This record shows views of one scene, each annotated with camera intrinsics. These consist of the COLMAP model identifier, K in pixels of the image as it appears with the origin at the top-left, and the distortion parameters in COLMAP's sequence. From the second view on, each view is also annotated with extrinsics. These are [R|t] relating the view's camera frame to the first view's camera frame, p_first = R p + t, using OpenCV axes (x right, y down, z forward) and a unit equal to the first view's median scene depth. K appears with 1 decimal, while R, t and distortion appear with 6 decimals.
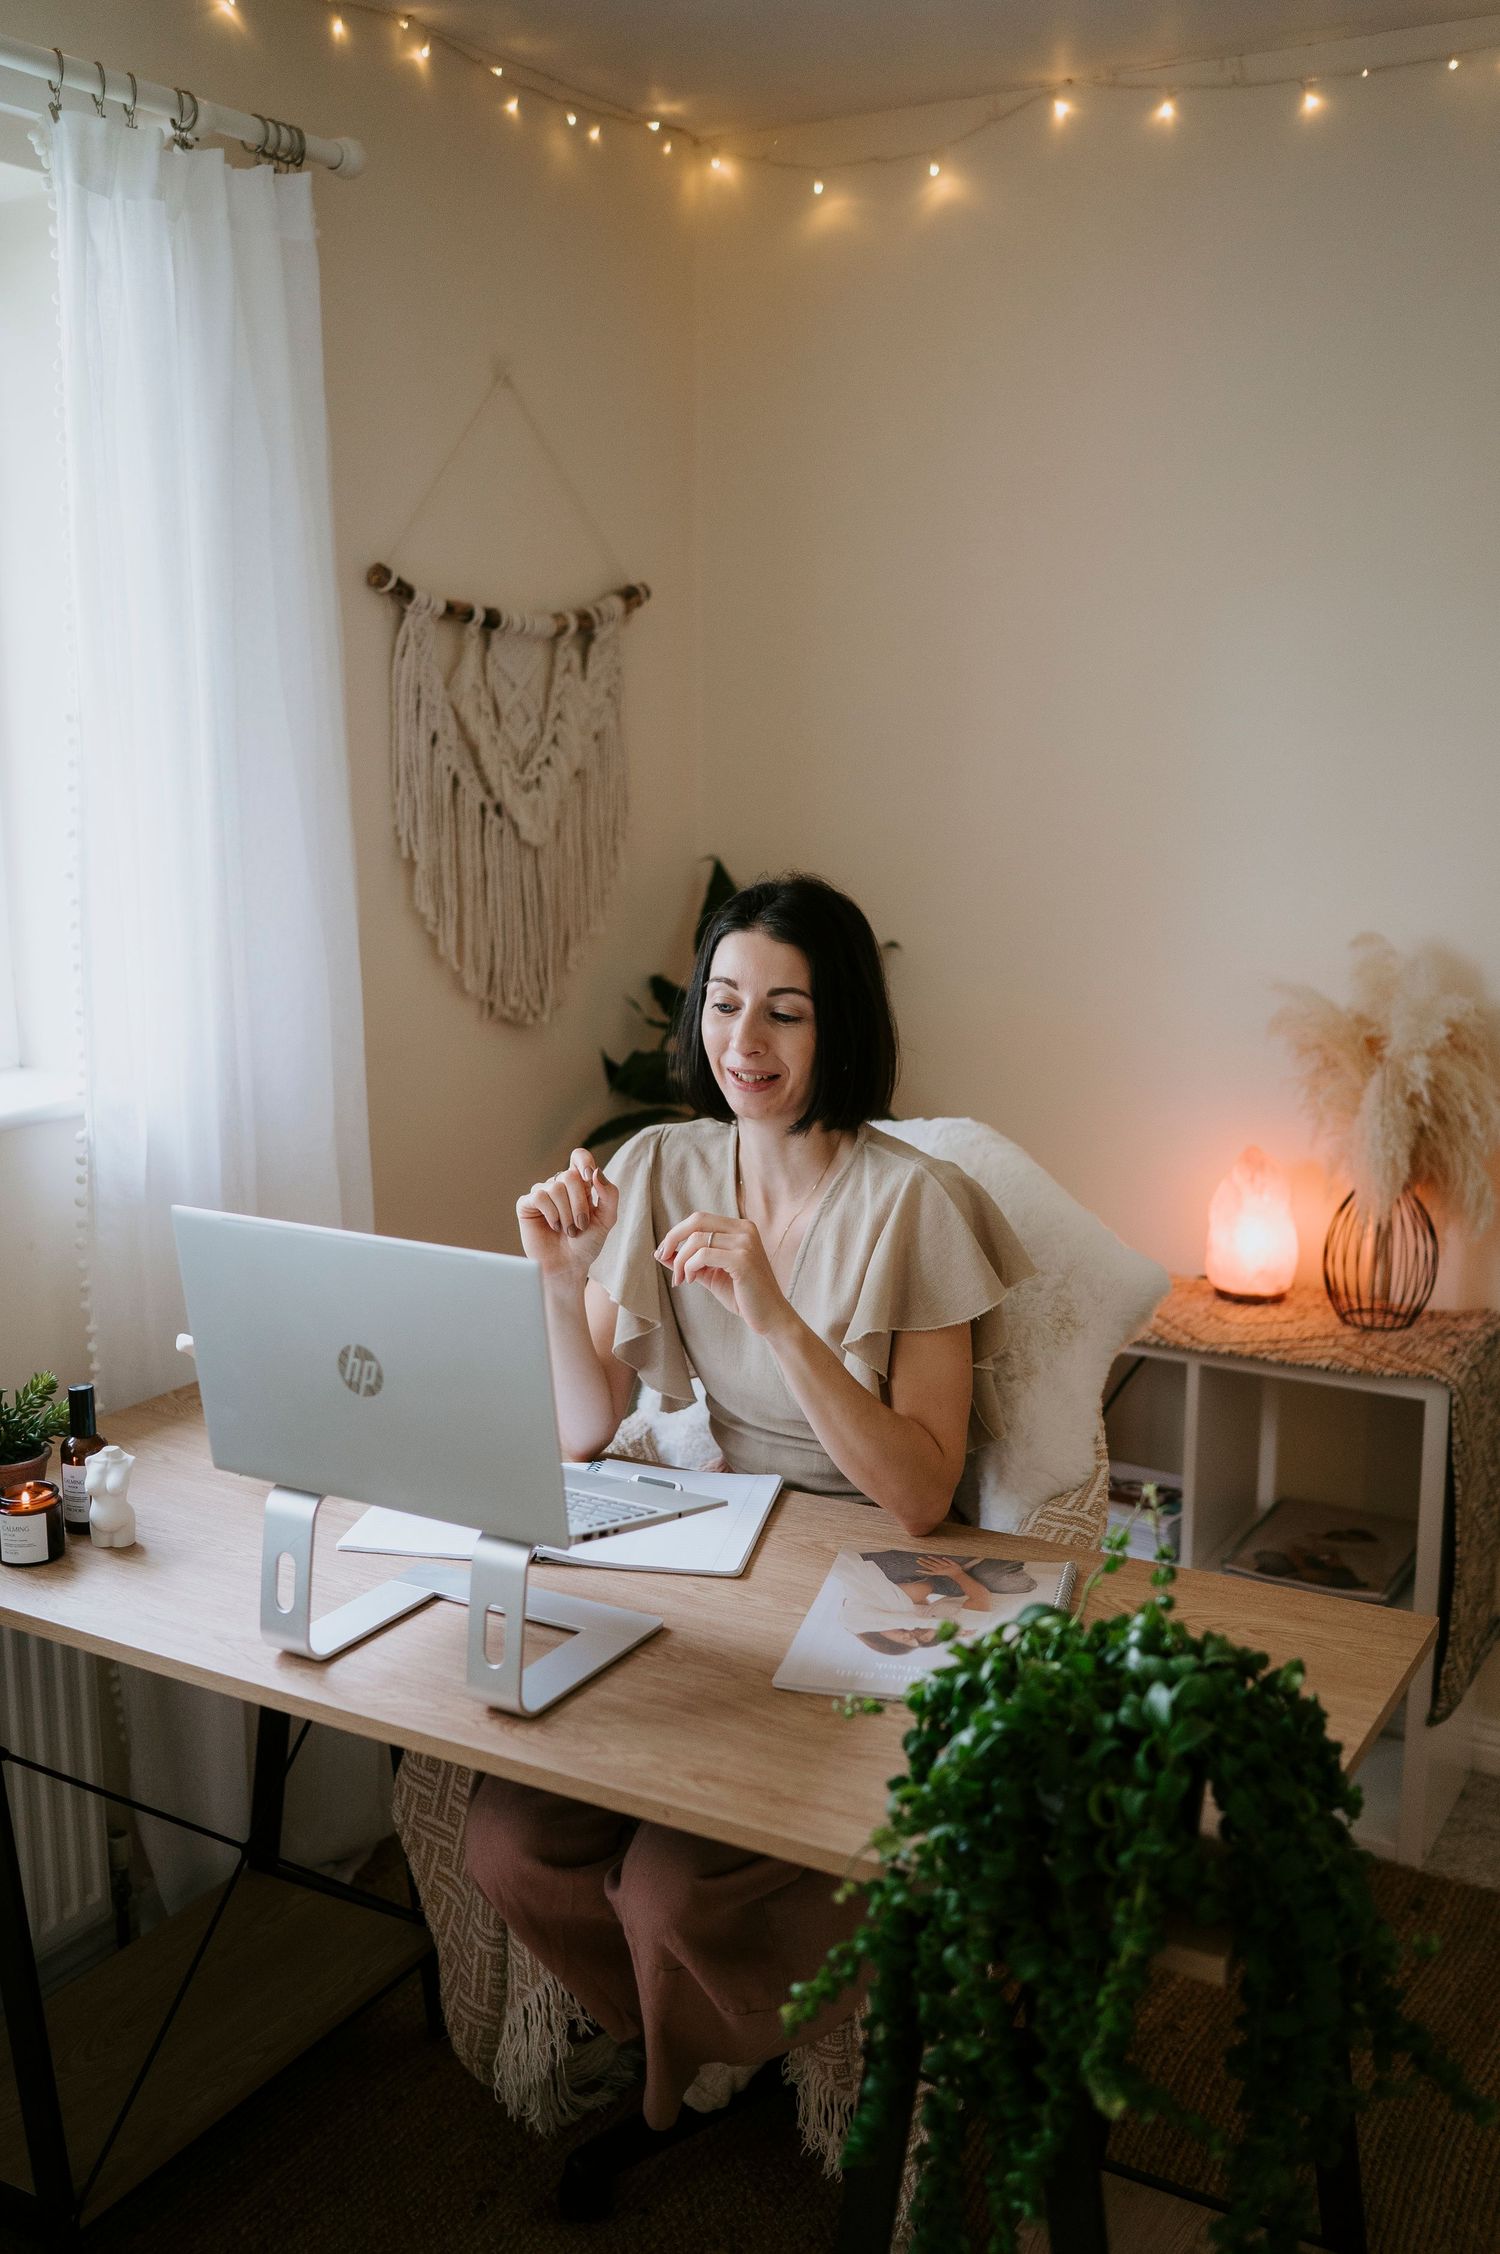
lens RADIAL K [[2135.6, 0, 750.0], [0, 2135.6, 1127.0], [0, 0, 1]] dist [-0.002763, 0.020953]
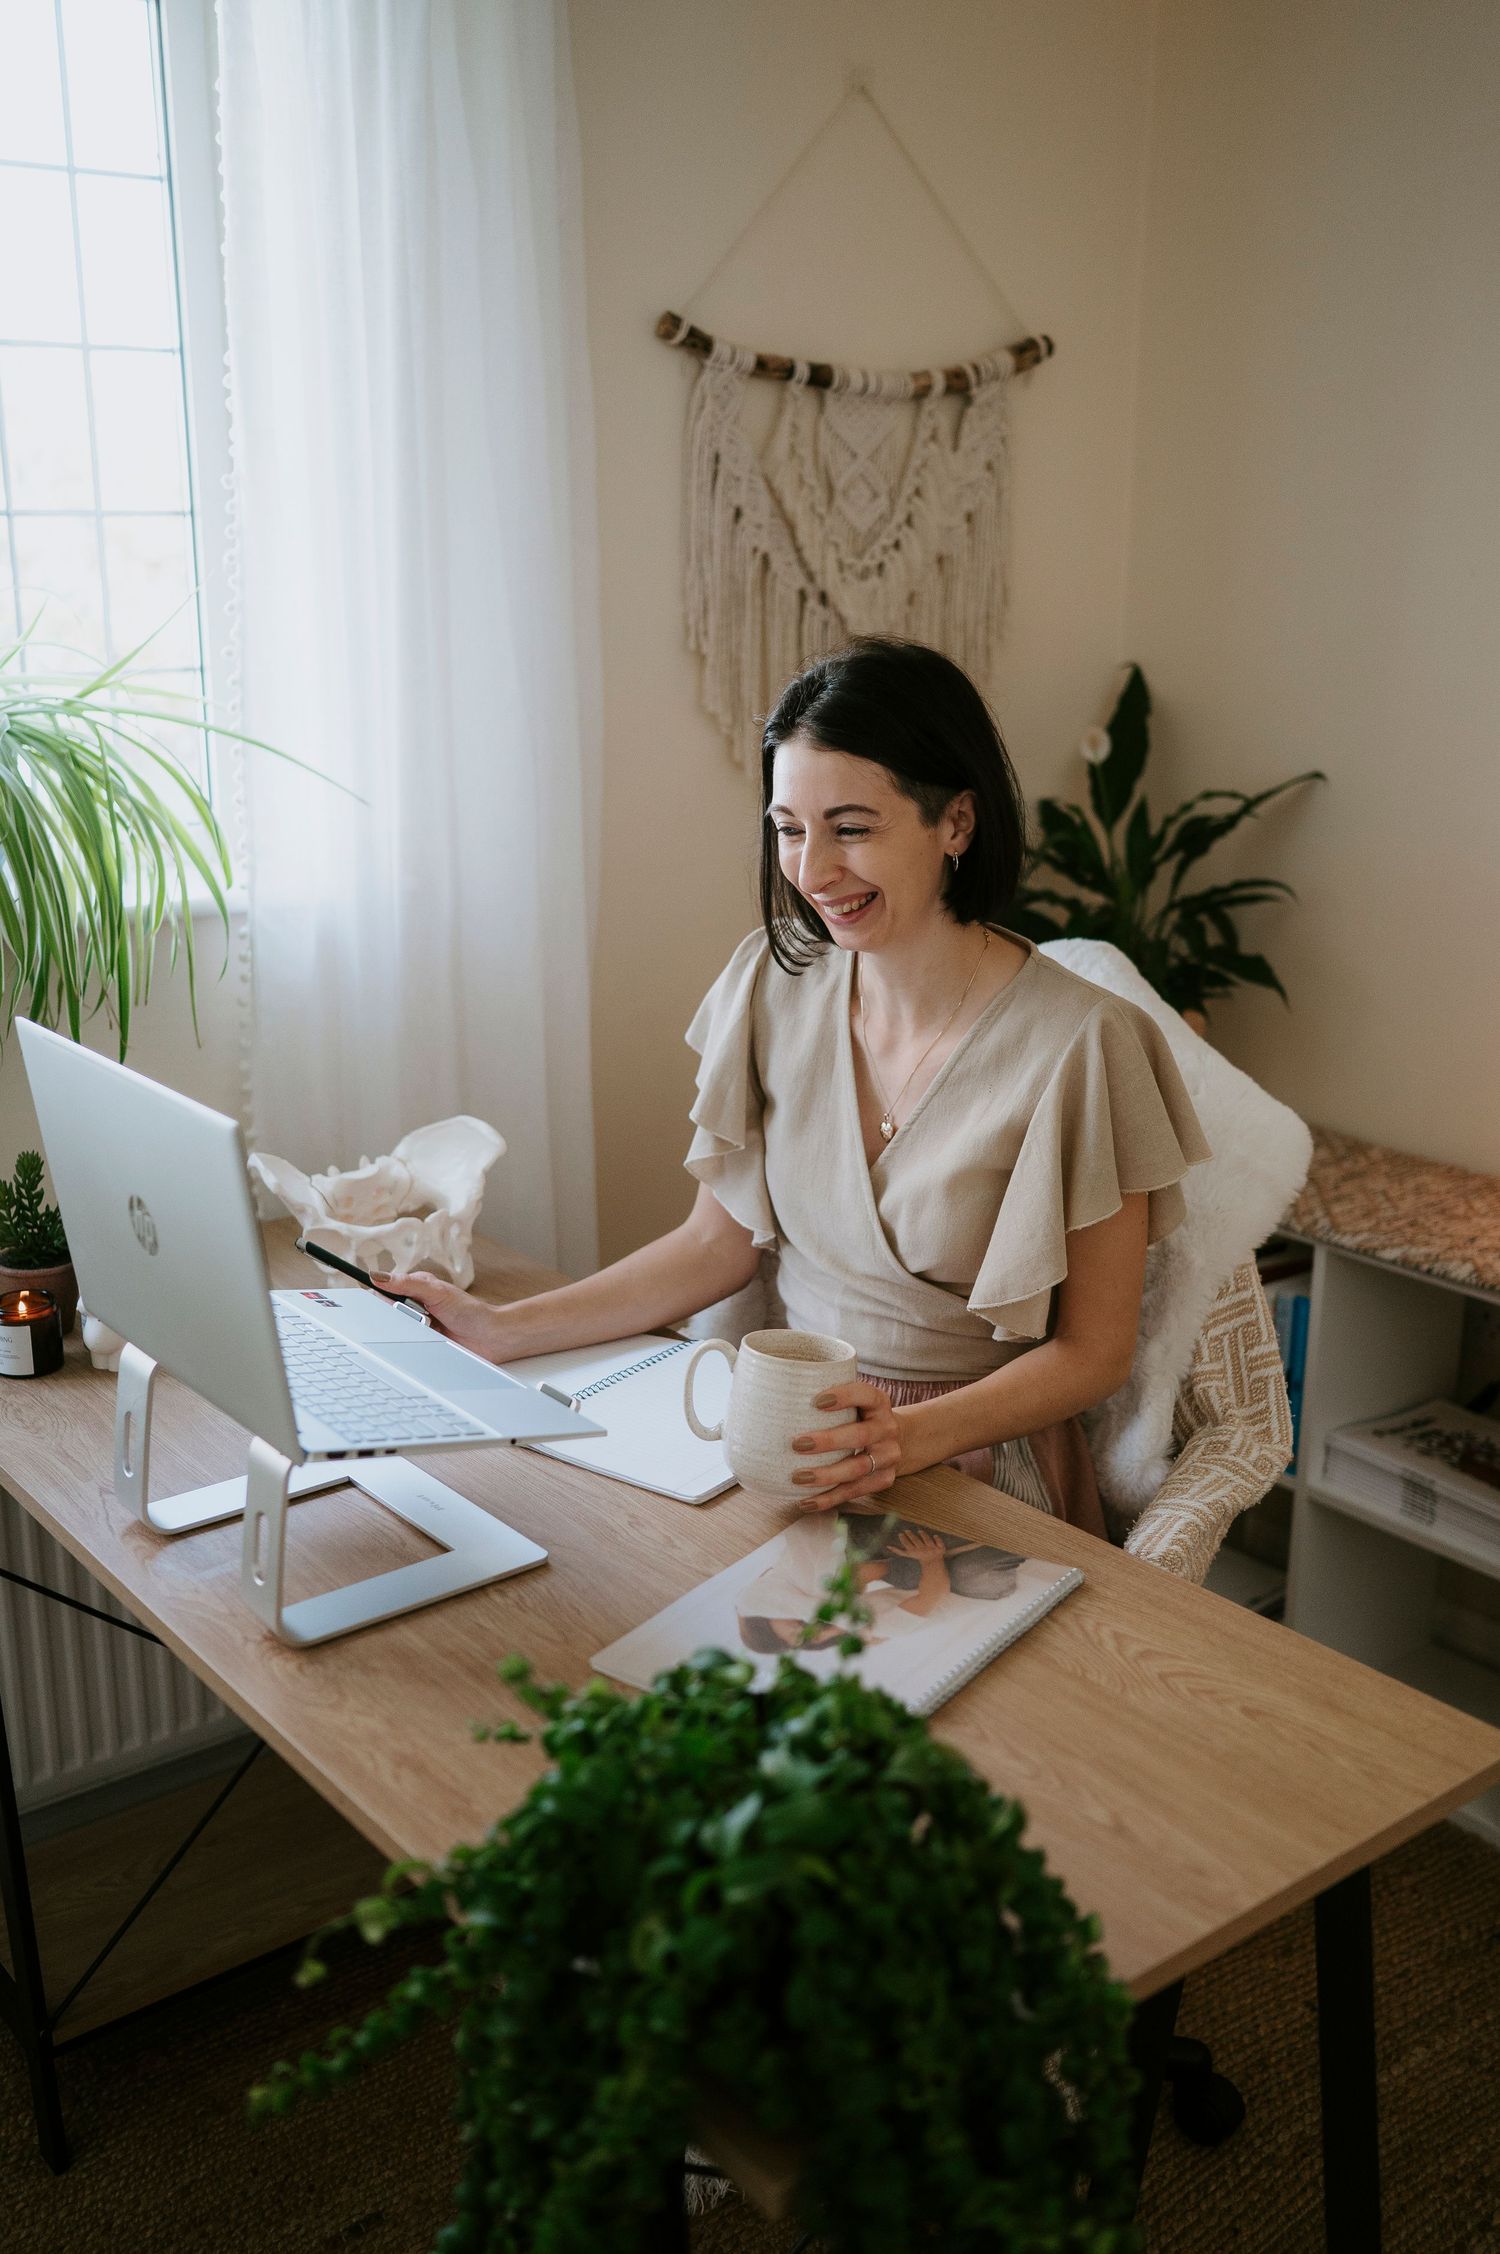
lens RADIAL K [[2135.6, 0, 750.0], [0, 2135.6, 1127.0], [0, 0, 1]] dist [-0.002763, 0.020953]
pose [[0.930387, 0.105772, -0.350989, 0.190470], [-0.075893, 0.992302, 0.097862, -0.015967], [0.358638, -0.064412, 0.931252, 0.153622]]
